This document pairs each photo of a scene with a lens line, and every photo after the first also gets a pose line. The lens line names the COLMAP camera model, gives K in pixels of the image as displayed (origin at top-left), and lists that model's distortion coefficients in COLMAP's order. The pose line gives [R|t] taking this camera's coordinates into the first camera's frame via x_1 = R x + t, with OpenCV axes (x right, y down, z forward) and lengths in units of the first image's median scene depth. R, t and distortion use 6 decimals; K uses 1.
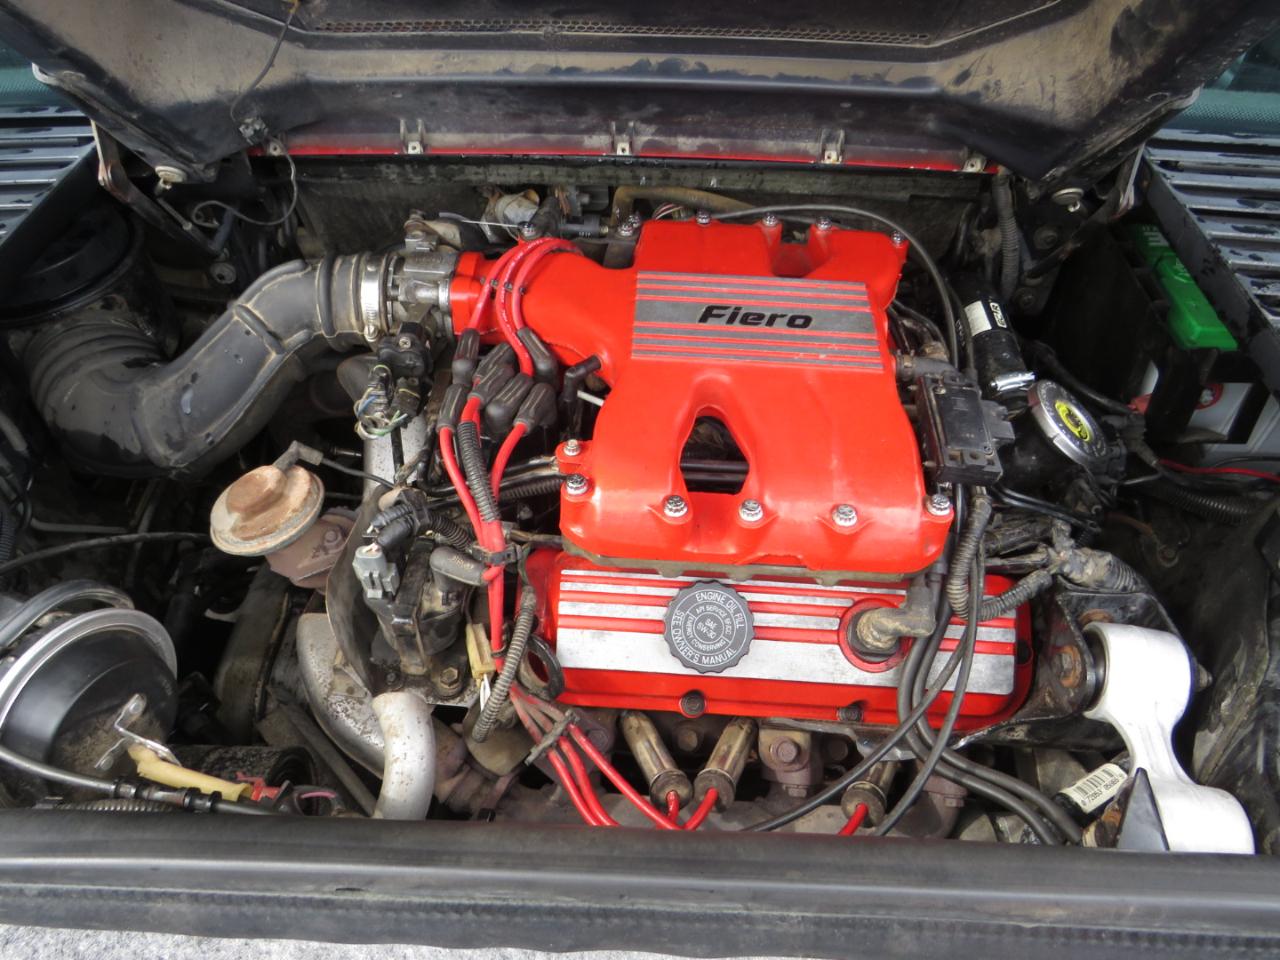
lens RADIAL K [[936.0, 0, 631.1], [0, 936.0, 493.3], [0, 0, 1]] dist [-0.068764, 0.064315]
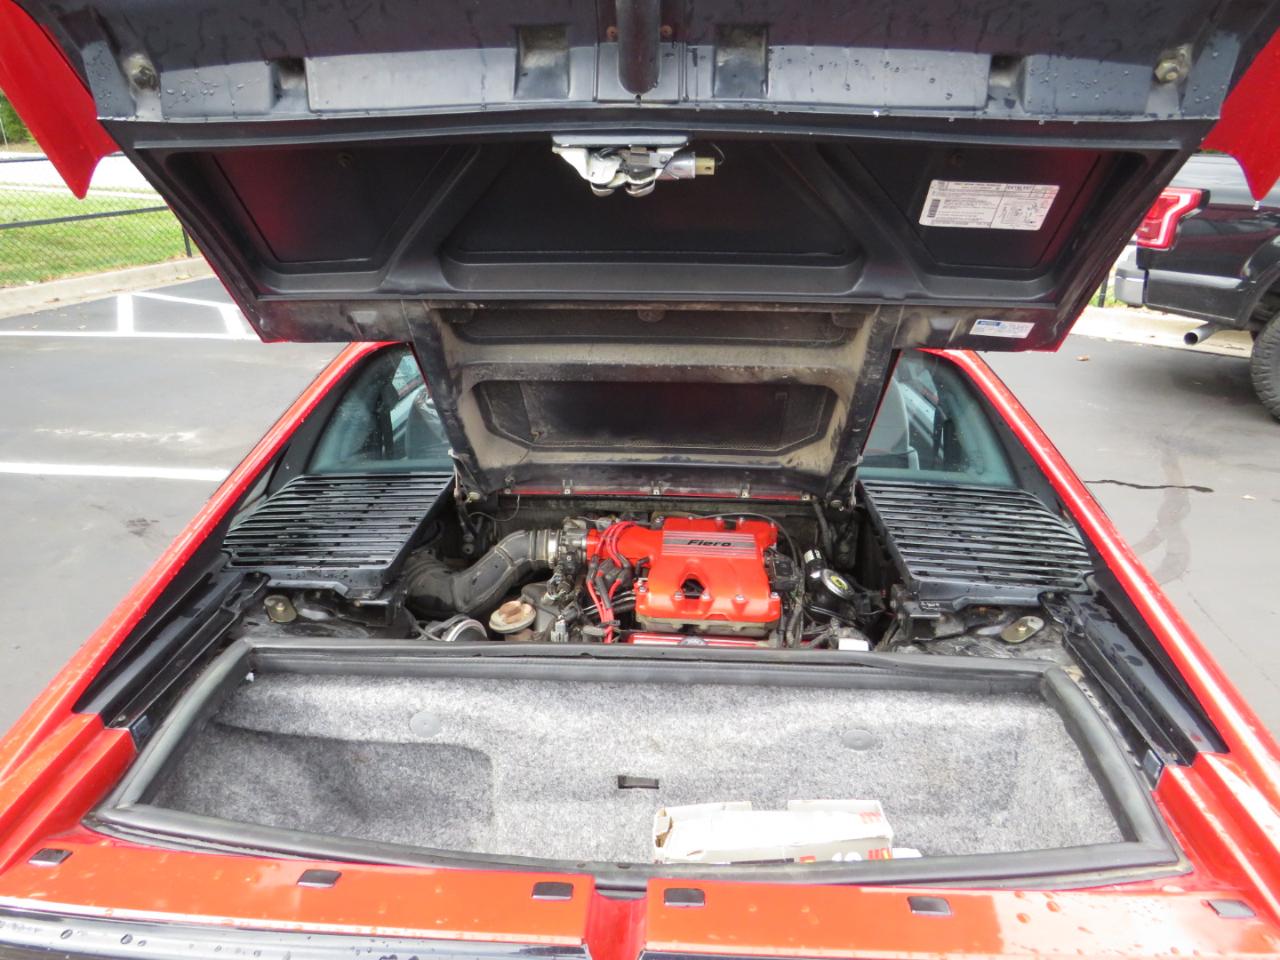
lens RADIAL K [[936.0, 0, 625.1], [0, 936.0, 485.4], [0, 0, 1]] dist [-0.068764, 0.064315]
pose [[0.999741, 0.001605, -0.022720, -0.037417], [-0.011403, 0.898775, -0.438261, 0.720257], [0.019717, 0.438407, 0.898560, -1.256427]]
